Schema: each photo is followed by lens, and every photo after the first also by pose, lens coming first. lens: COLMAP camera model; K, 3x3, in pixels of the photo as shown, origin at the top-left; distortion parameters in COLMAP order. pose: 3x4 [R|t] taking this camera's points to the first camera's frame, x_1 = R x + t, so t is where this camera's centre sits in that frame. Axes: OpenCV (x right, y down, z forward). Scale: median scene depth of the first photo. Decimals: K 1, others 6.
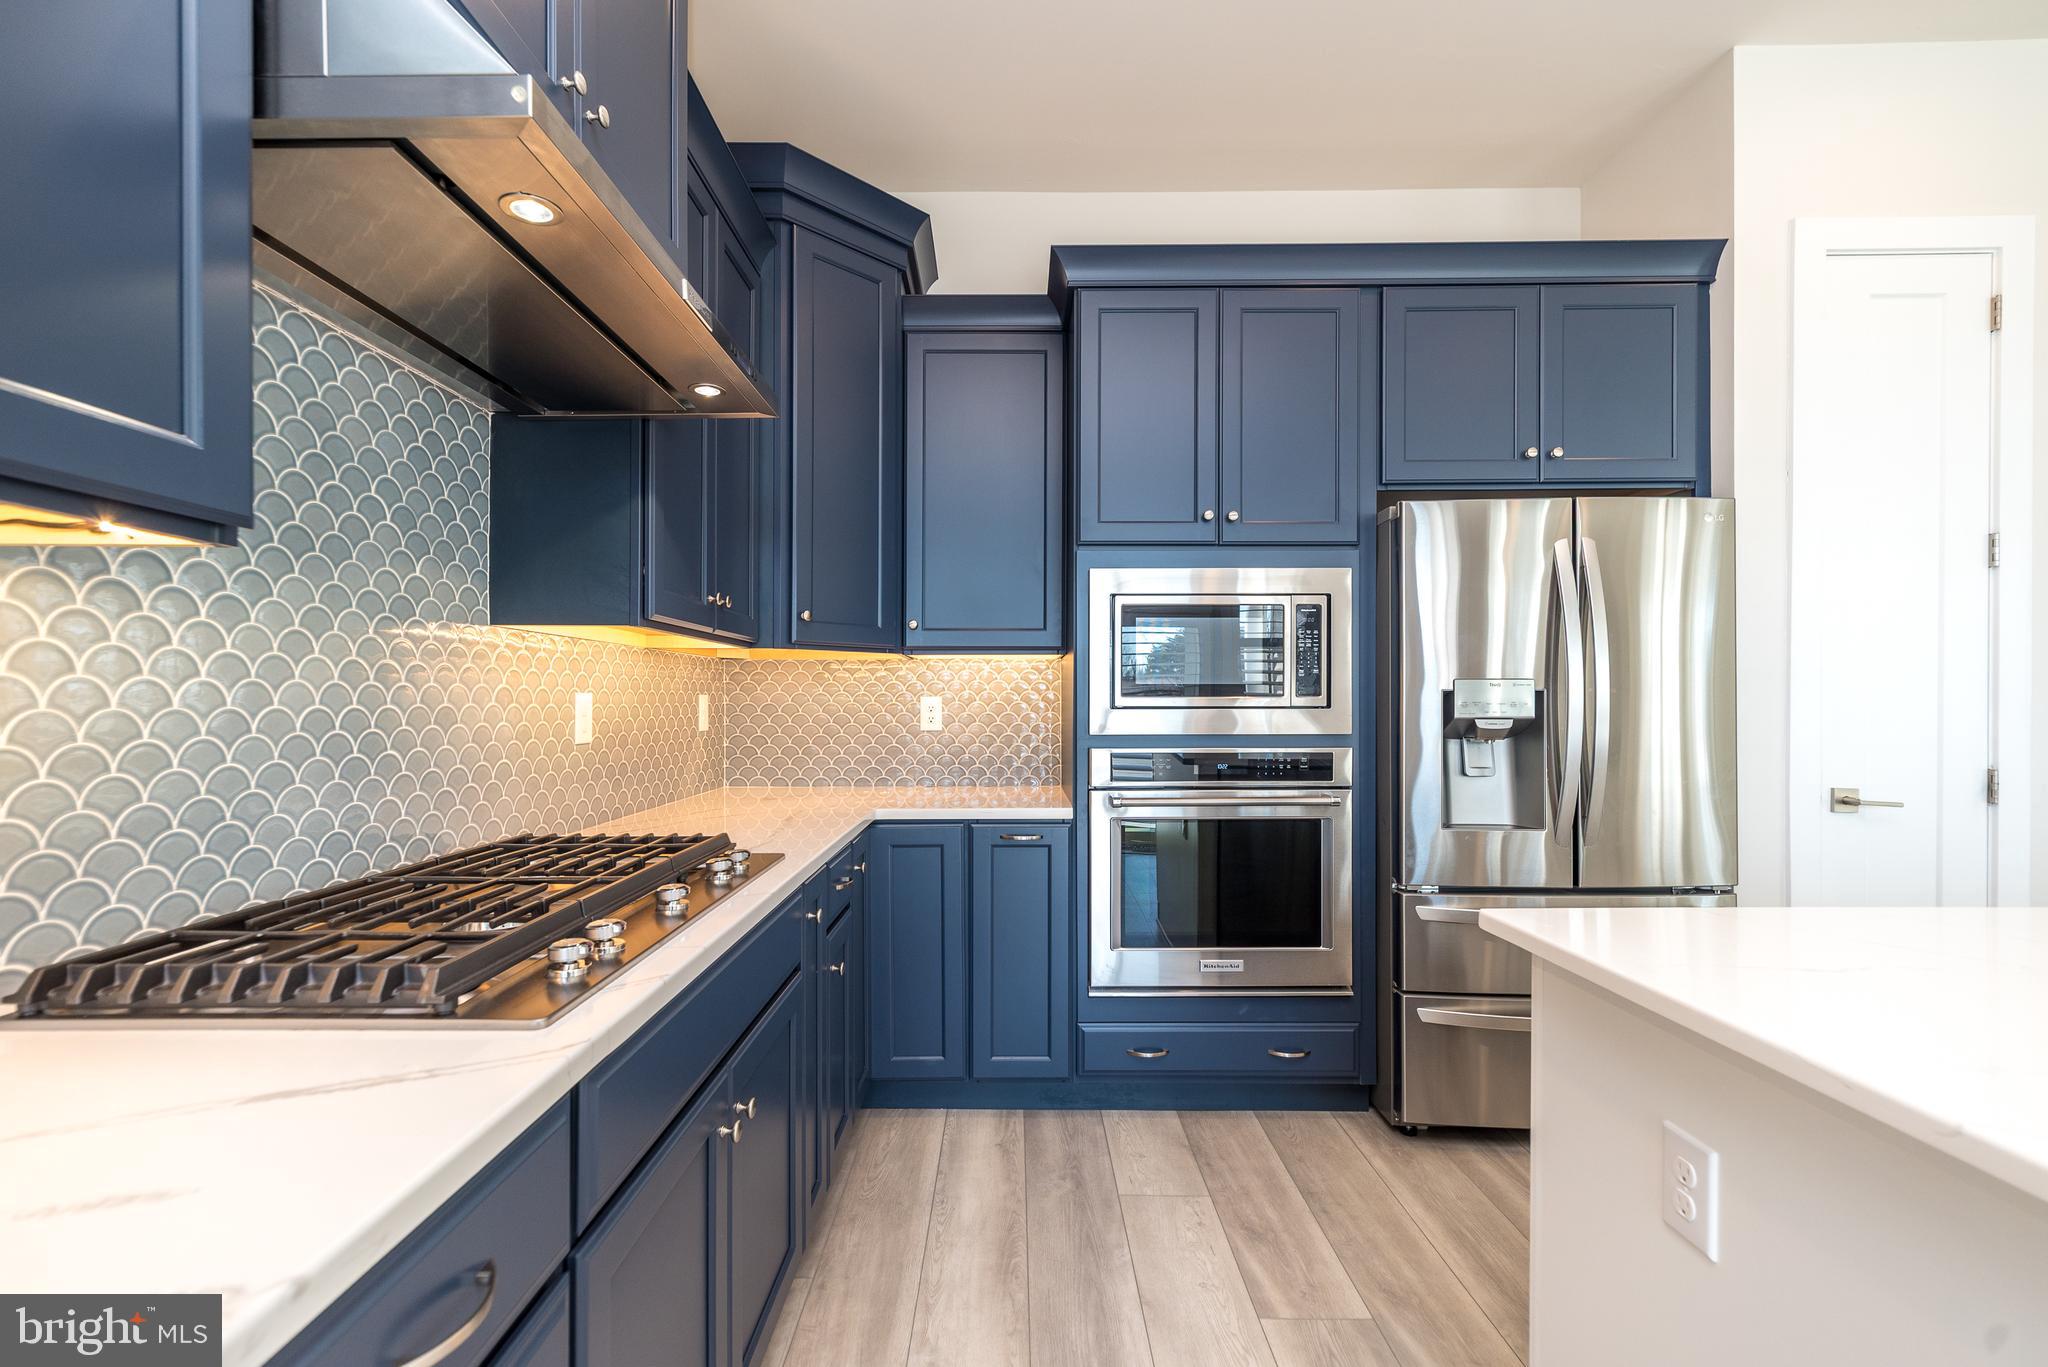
lens RADIAL K [[891.0, 0, 1001.6], [0, 891.0, 687.5], [0, 0, 1]] dist [0.001095, 0.000192]
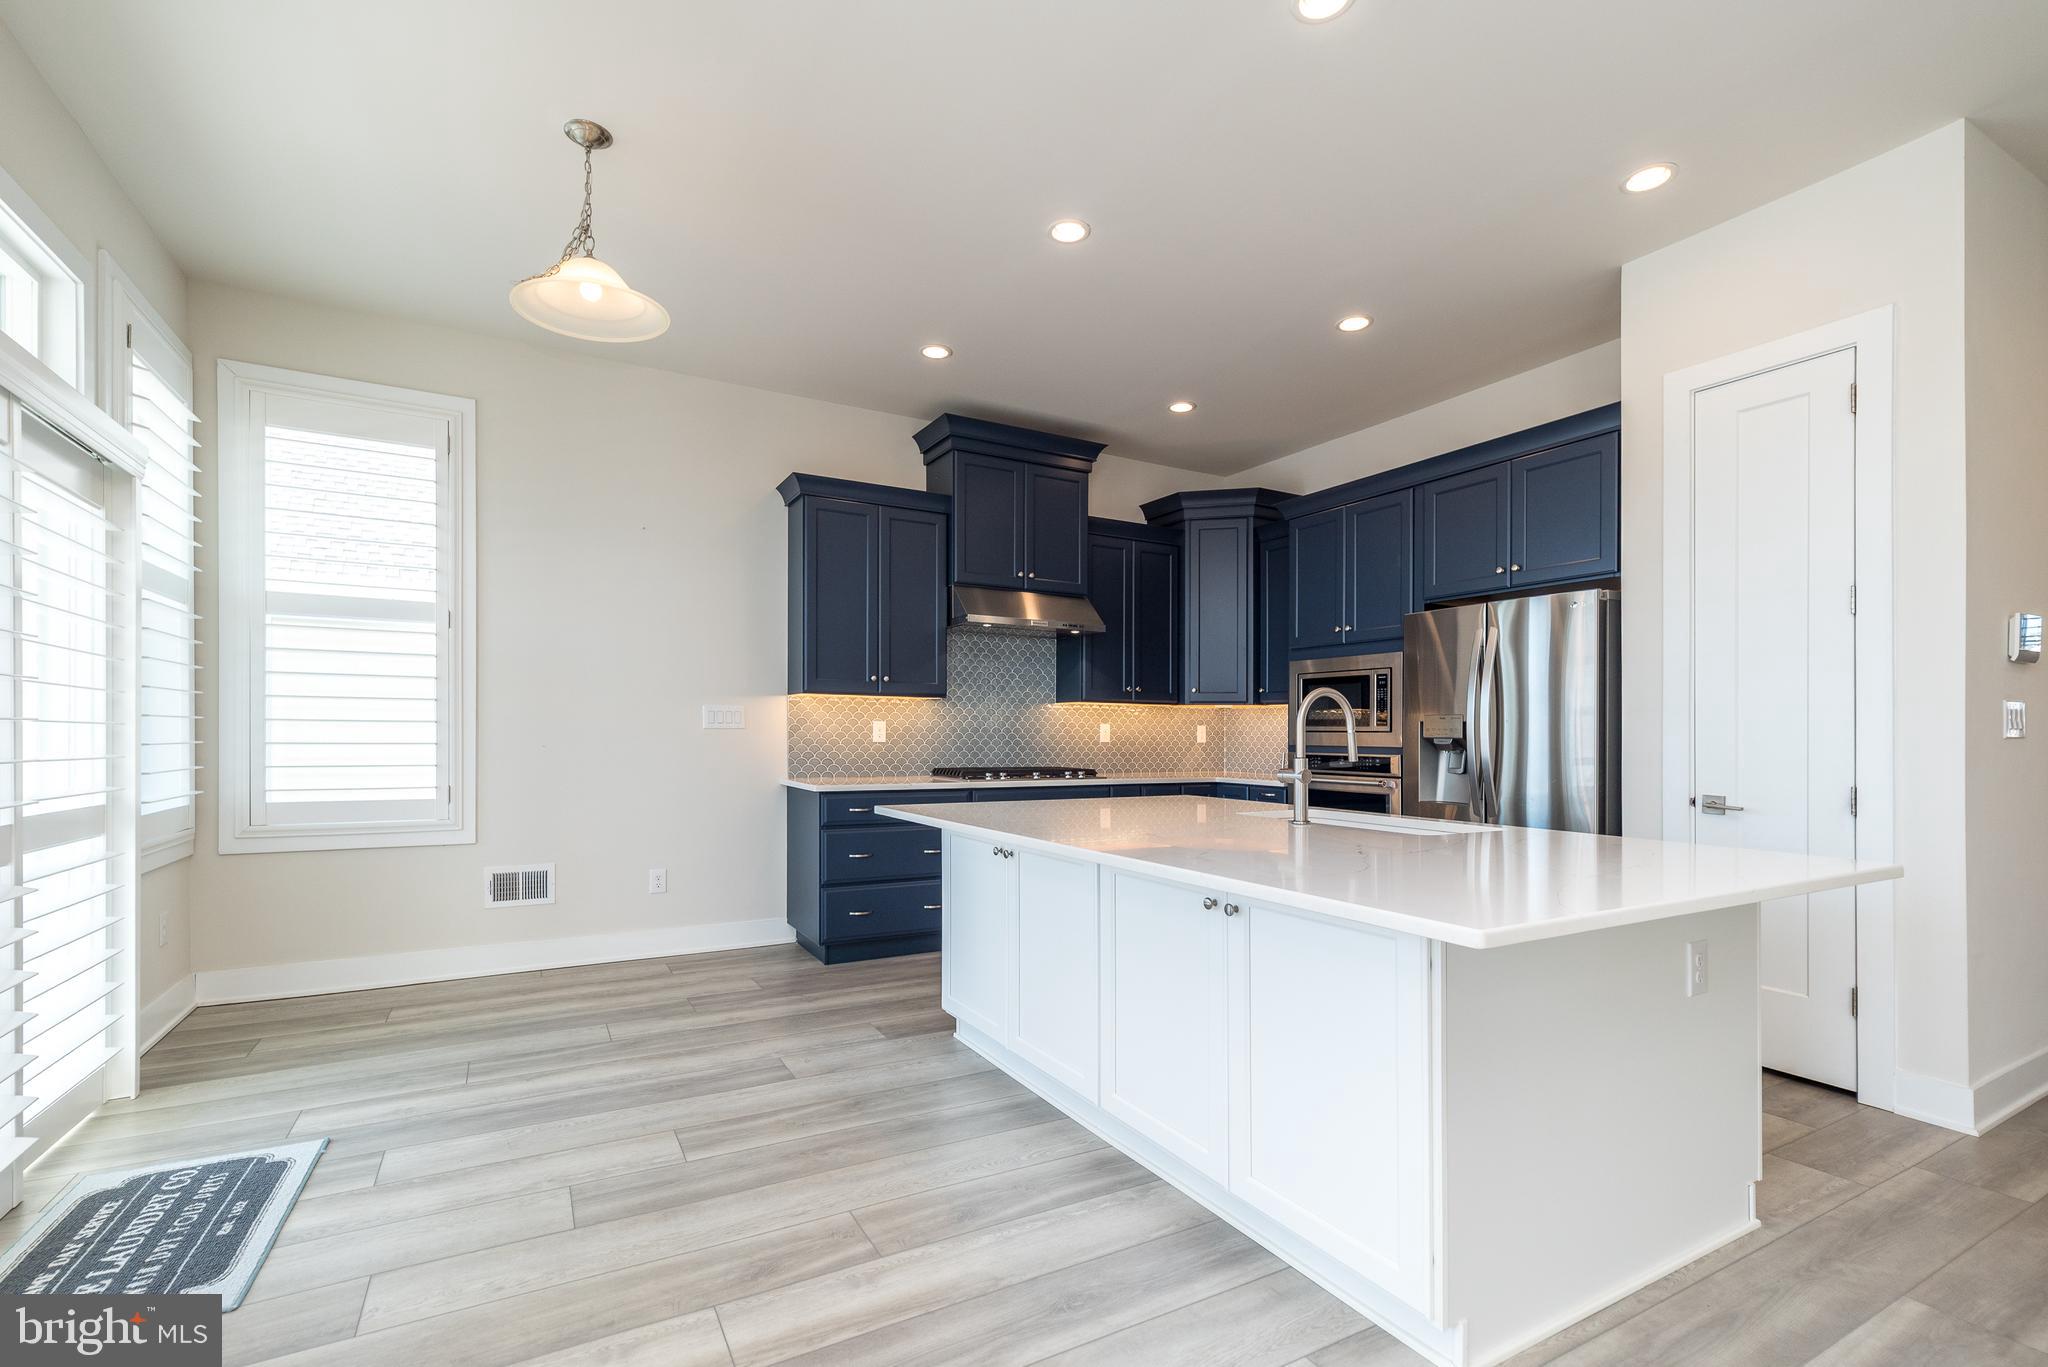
lens RADIAL K [[913.0, 0, 1017.2], [0, 913.0, 748.0], [0, 0, 1]] dist [0.006543, 0.000168]
pose [[0.490466, 0.019603, -0.871240, 1.639538], [0.001517, 0.999726, 0.023348, 0.011418], [0.871459, -0.012773, 0.490302, -0.555398]]
